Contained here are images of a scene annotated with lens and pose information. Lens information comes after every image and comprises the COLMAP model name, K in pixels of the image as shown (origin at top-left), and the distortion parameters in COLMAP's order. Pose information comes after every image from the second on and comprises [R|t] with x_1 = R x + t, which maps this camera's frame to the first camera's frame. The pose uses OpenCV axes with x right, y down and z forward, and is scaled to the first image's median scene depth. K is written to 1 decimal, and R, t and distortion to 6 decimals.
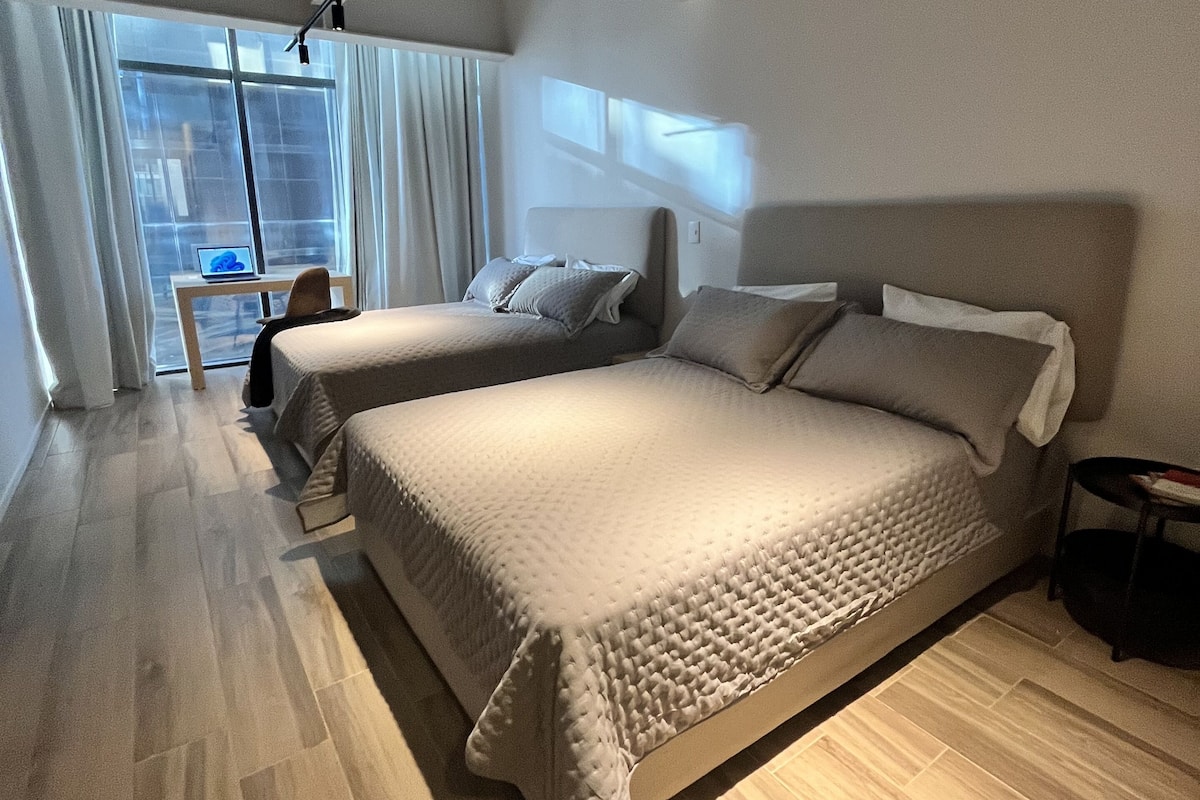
lens RADIAL K [[665.8, 0, 600.0], [0, 665.8, 400.0], [0, 0, 1]] dist [0.000009, -0.000059]
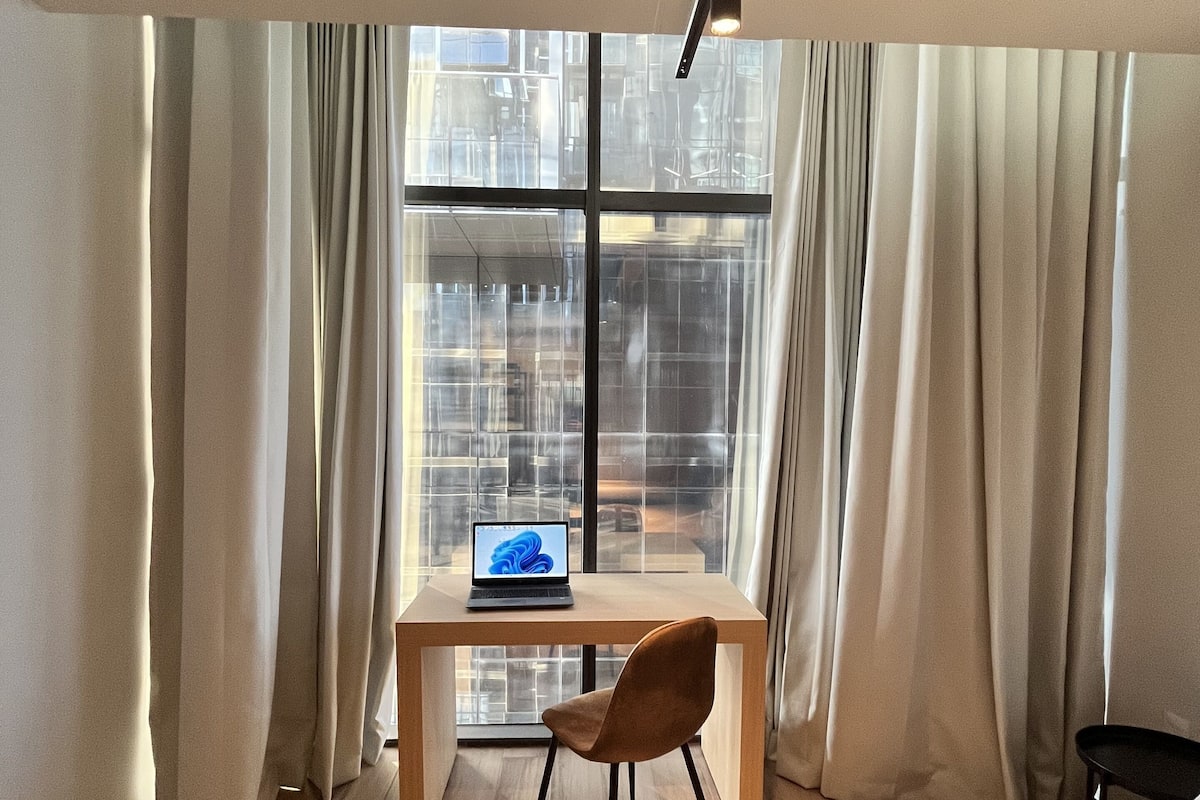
lens RADIAL K [[665.8, 0, 600.0], [0, 665.8, 400.0], [0, 0, 1]] dist [0.000009, -0.000059]
pose [[0.855110, 0.005090, -0.518421, -0.248750], [-0.157643, 0.955157, -0.250647, -0.197888], [0.493898, 0.296056, 0.817567, 0.578297]]
